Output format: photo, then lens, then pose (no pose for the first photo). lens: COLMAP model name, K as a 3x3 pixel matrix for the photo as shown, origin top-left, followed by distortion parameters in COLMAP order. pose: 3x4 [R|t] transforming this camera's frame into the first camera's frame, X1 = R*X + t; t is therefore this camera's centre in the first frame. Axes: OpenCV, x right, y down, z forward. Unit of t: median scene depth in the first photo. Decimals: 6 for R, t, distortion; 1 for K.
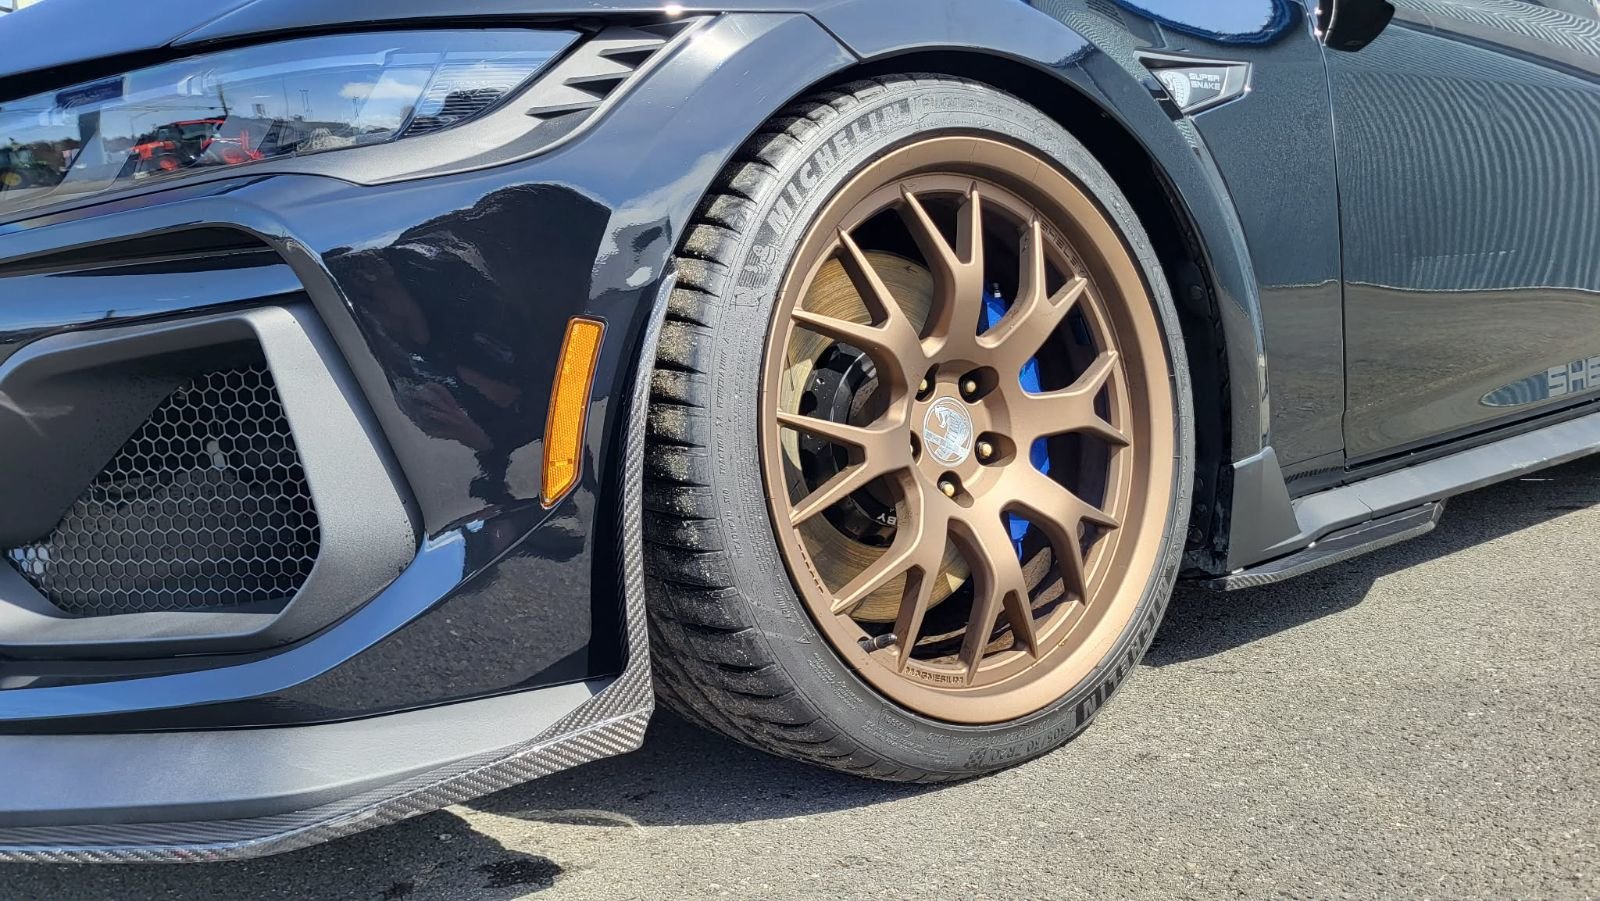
lens RADIAL K [[1220.1, 0, 774.0], [0, 1220.1, 453.6], [0, 0, 1]] dist [0.058290, -0.045817]
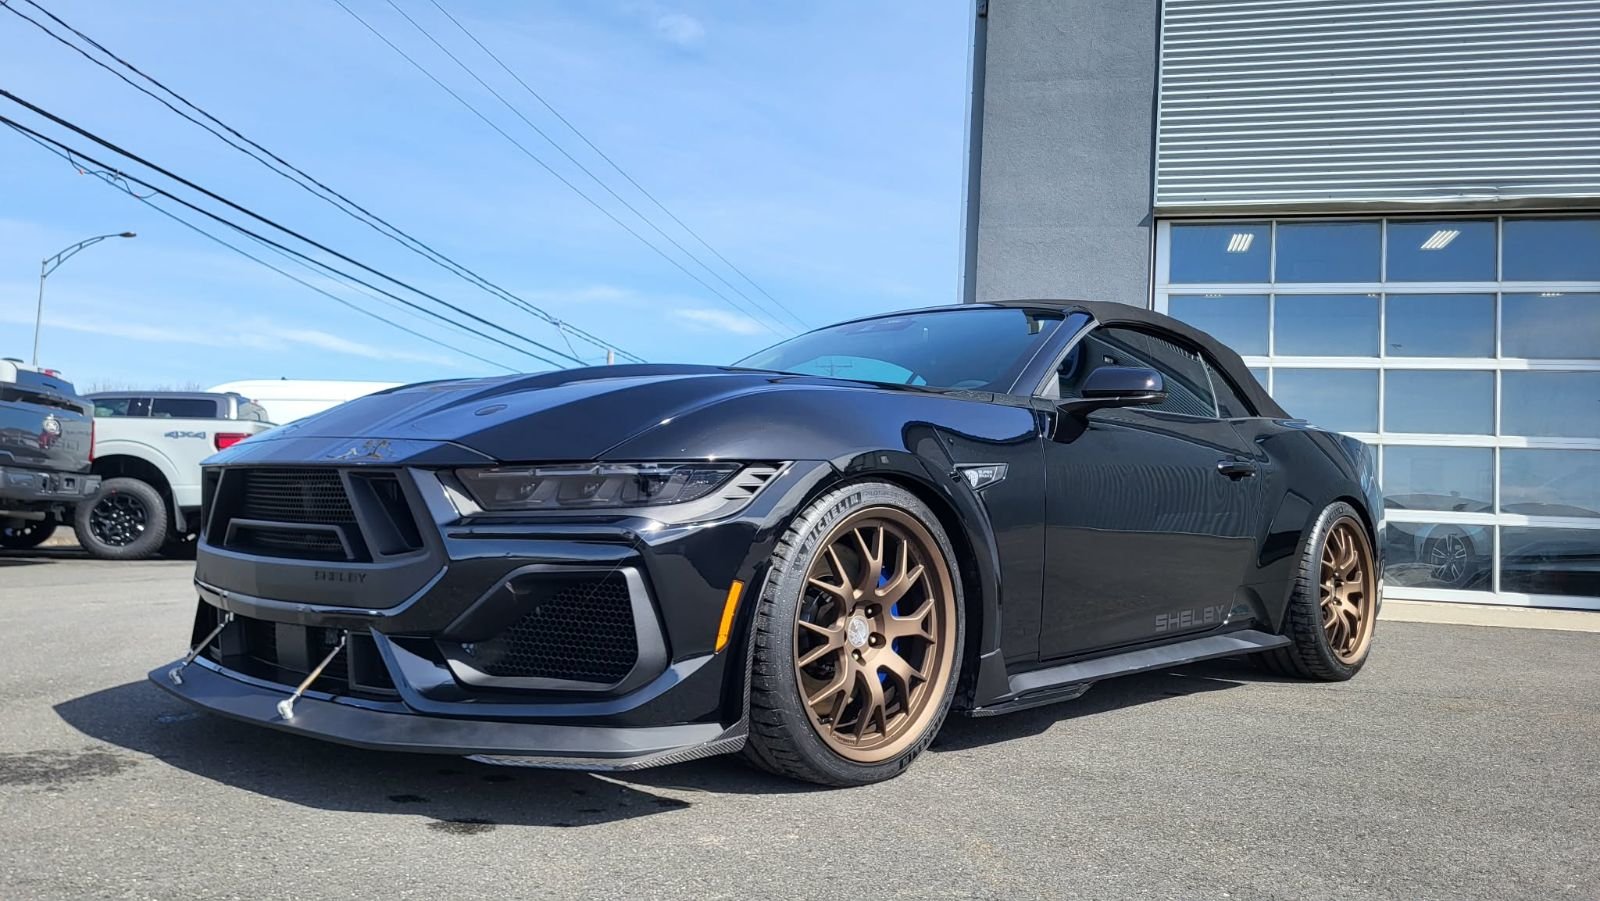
lens RADIAL K [[1220.1, 0, 790.5], [0, 1220.1, 449.4], [0, 0, 1]] dist [0.058290, -0.045817]
pose [[0.979736, 0.130611, 0.151846, -0.370102], [-0.115005, 0.987541, -0.107406, -0.093276], [-0.163983, 0.087767, 0.982551, -1.234811]]
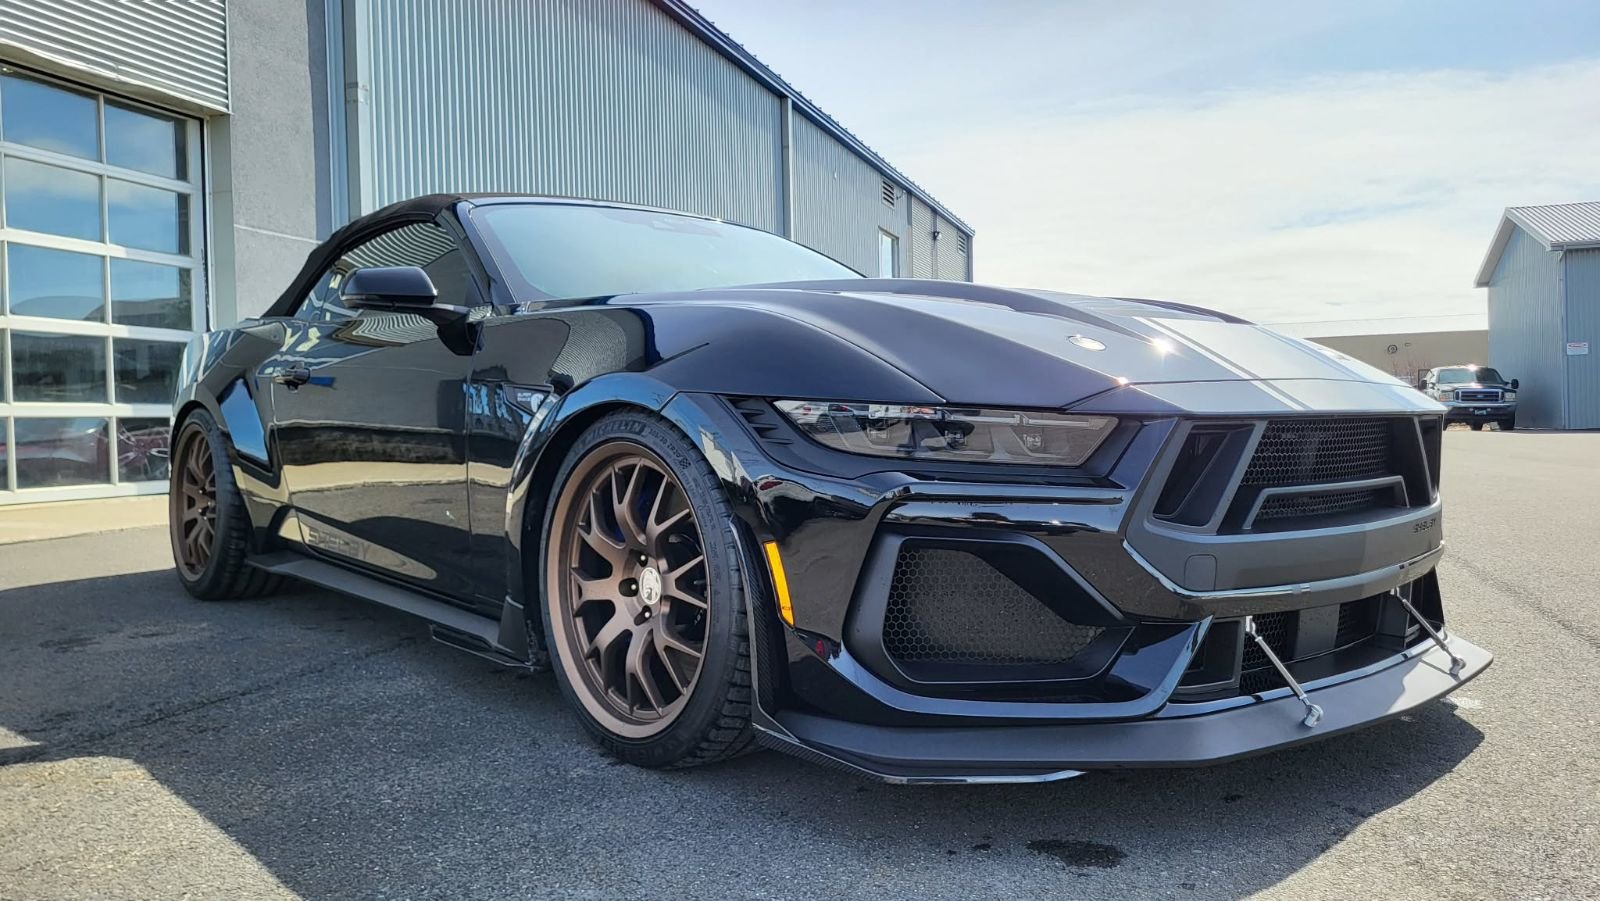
lens RADIAL K [[1220.1, 0, 808.0], [0, 1220.1, 450.8], [0, 0, 1]] dist [0.058290, -0.045817]
pose [[-0.089066, 0.058362, 0.994314, -2.723278], [0.060172, 0.996774, -0.053117, -0.092997], [-0.994206, 0.055099, -0.092291, 2.134100]]
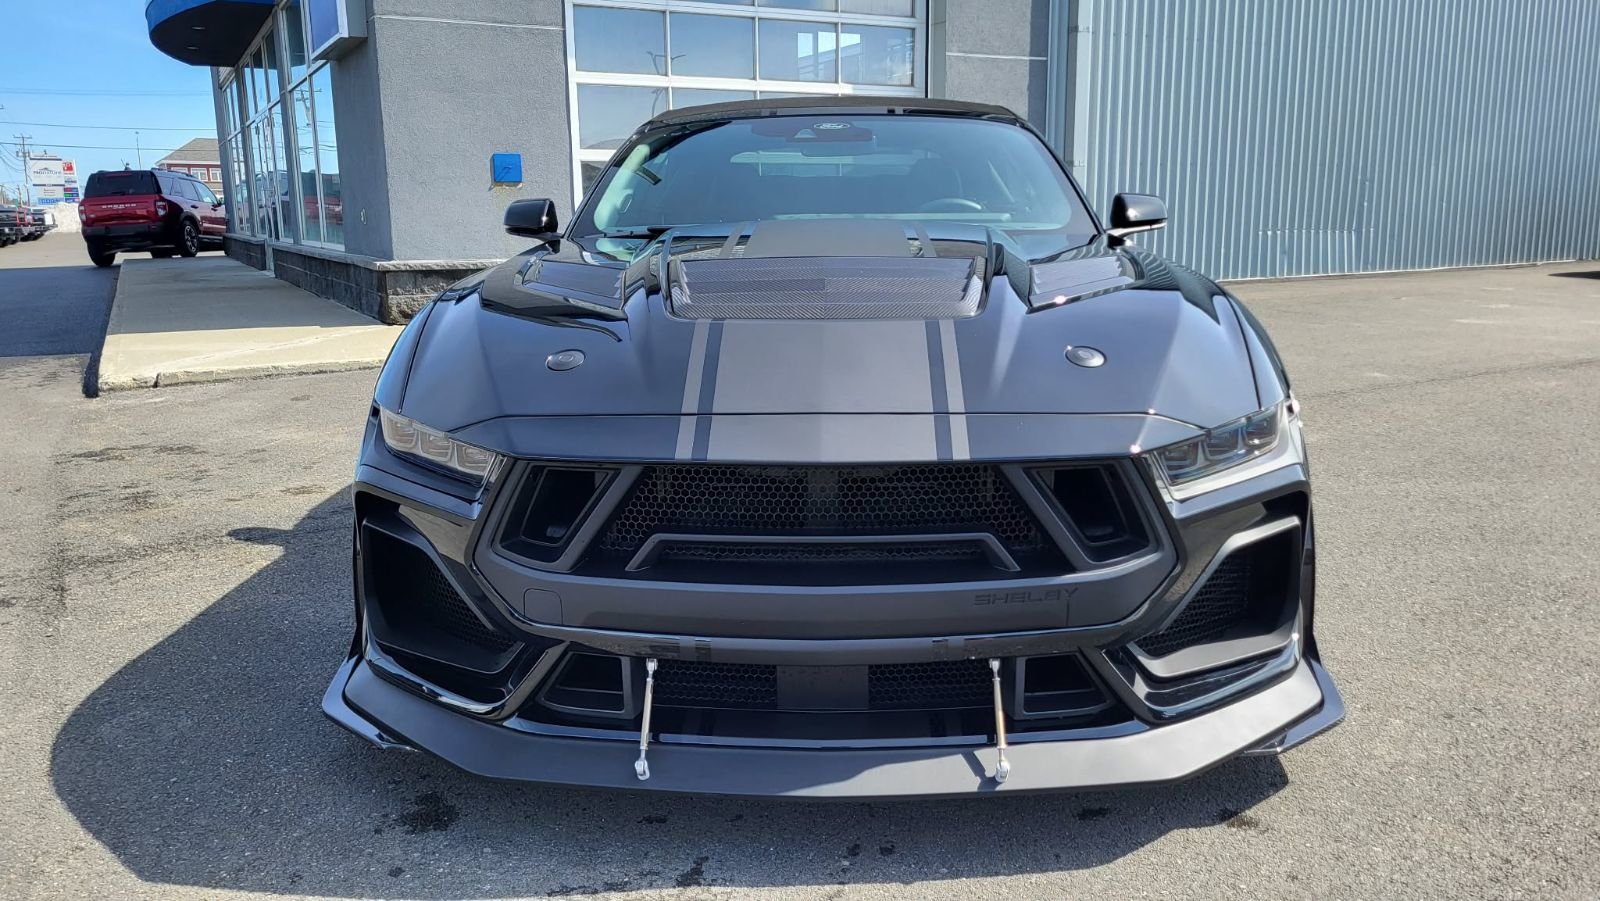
lens RADIAL K [[1220.1, 0, 796.7], [0, 1220.1, 432.4], [0, 0, 1]] dist [0.058290, -0.045817]
pose [[0.622683, -0.073679, 0.778997, -2.221051], [-0.011145, 0.994621, 0.102981, -0.401374], [-0.782394, -0.072807, 0.618513, 0.180742]]
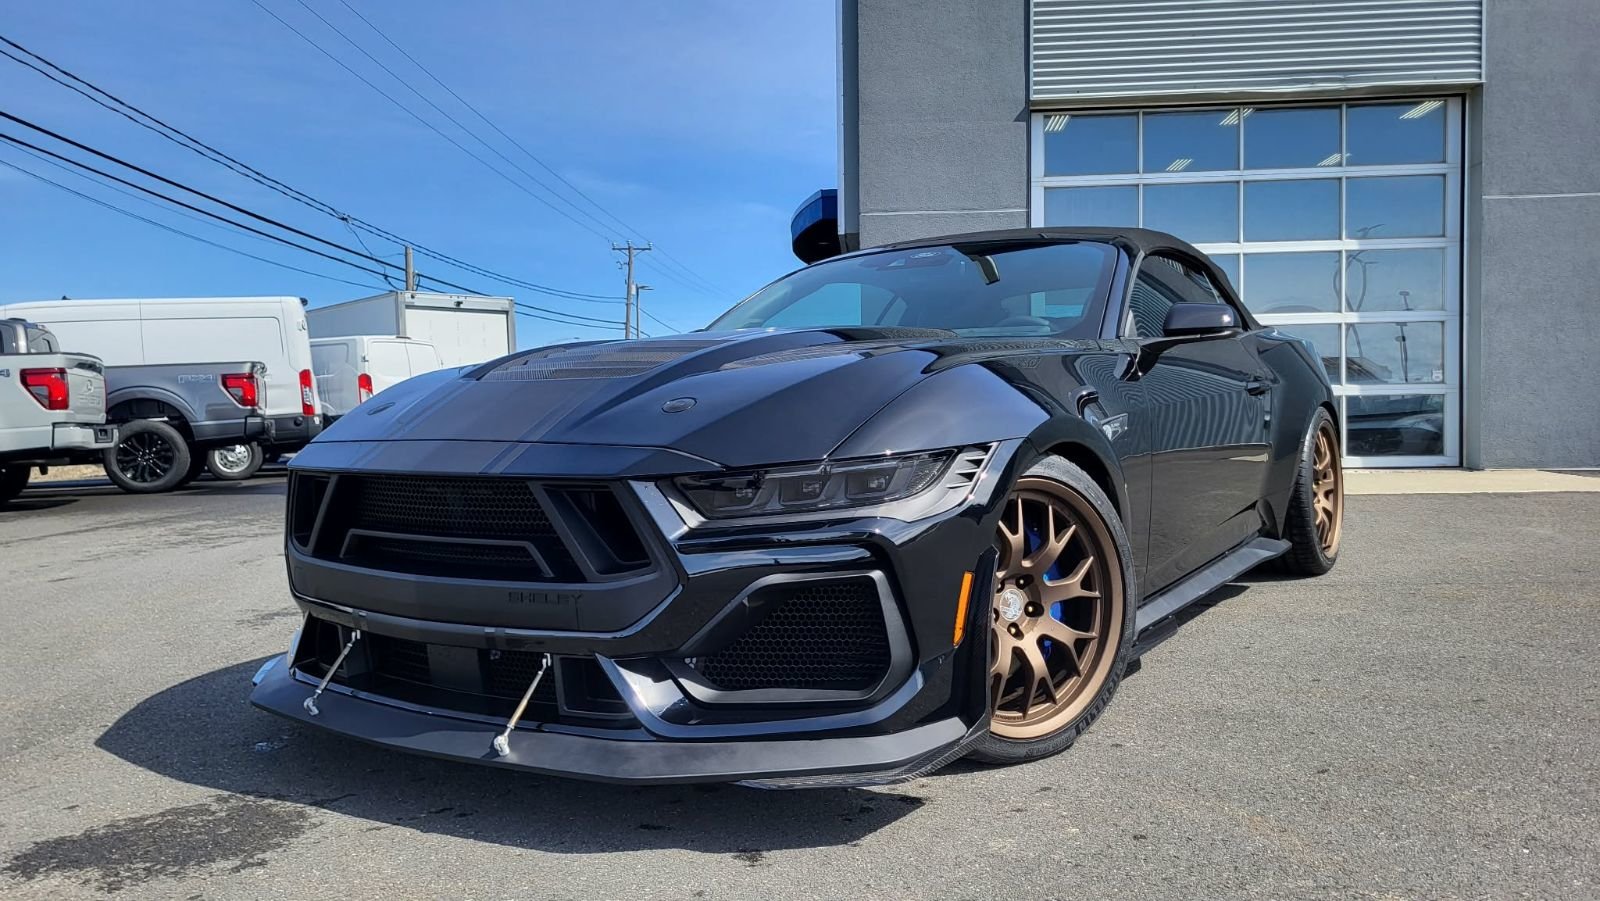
lens RADIAL K [[1220.1, 0, 789.1], [0, 1220.1, 448.1], [0, 0, 1]] dist [0.058290, -0.045817]
pose [[0.944957, 0.053481, 0.322793, -1.037751], [-0.047620, 0.998526, -0.026031, -0.218805], [-0.323710, 0.009227, 0.946111, -0.987523]]
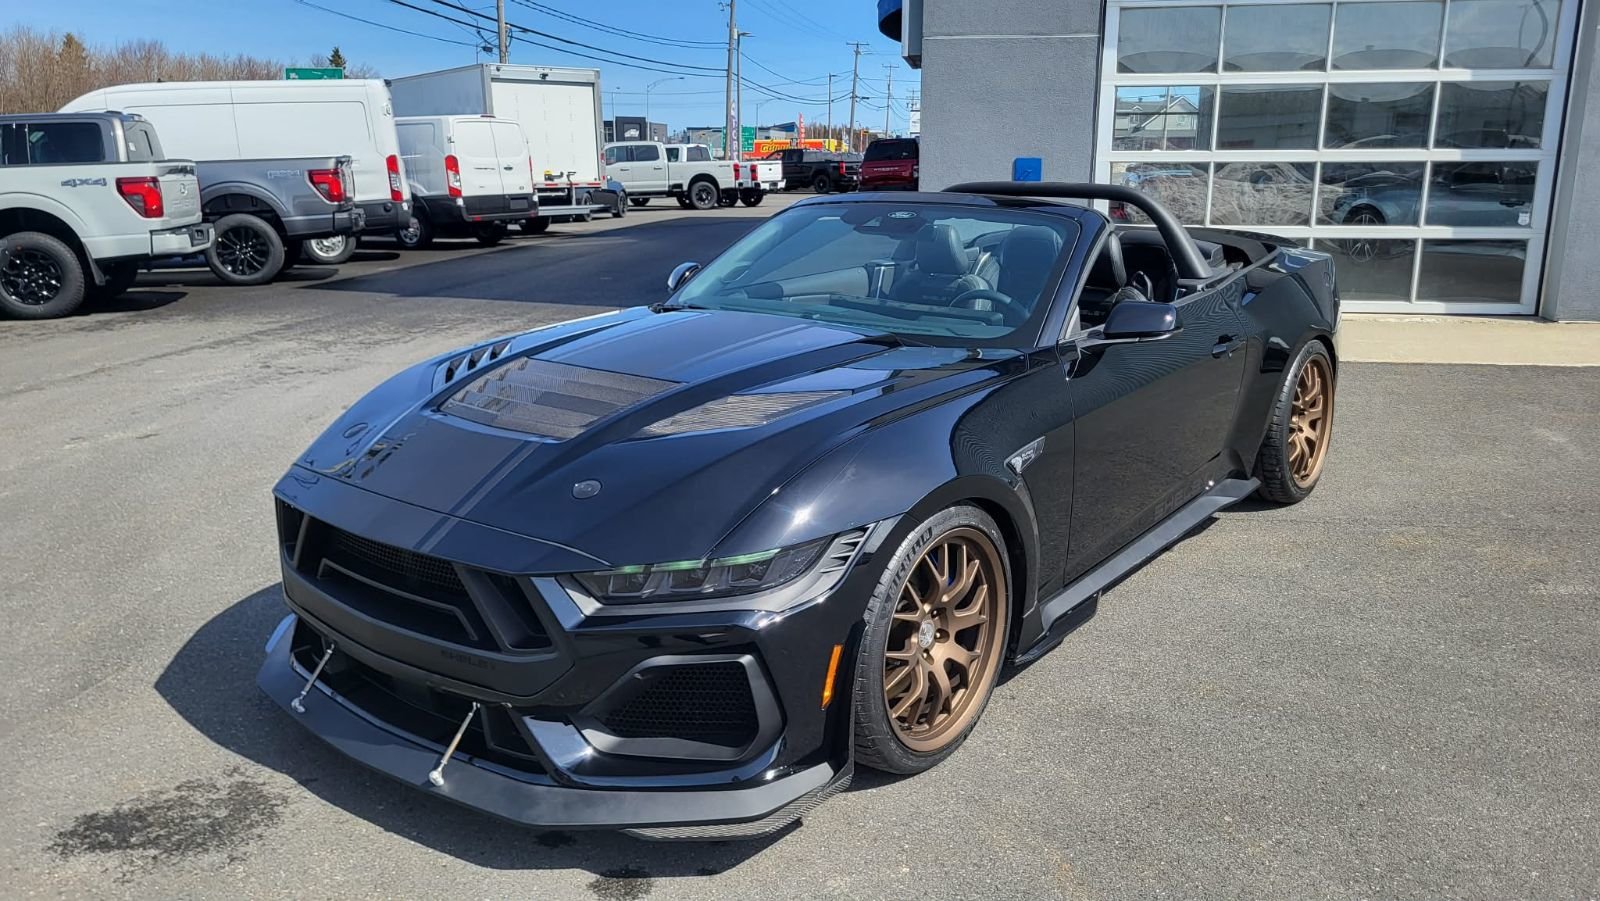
lens RADIAL K [[1220.1, 0, 801.9], [0, 1220.1, 434.3], [0, 0, 1]] dist [0.058290, -0.045817]
pose [[0.966709, 0.019368, 0.255142, -0.761595], [-0.066211, 0.982105, 0.176314, -0.853841], [-0.247162, -0.187338, 0.950692, -1.256746]]
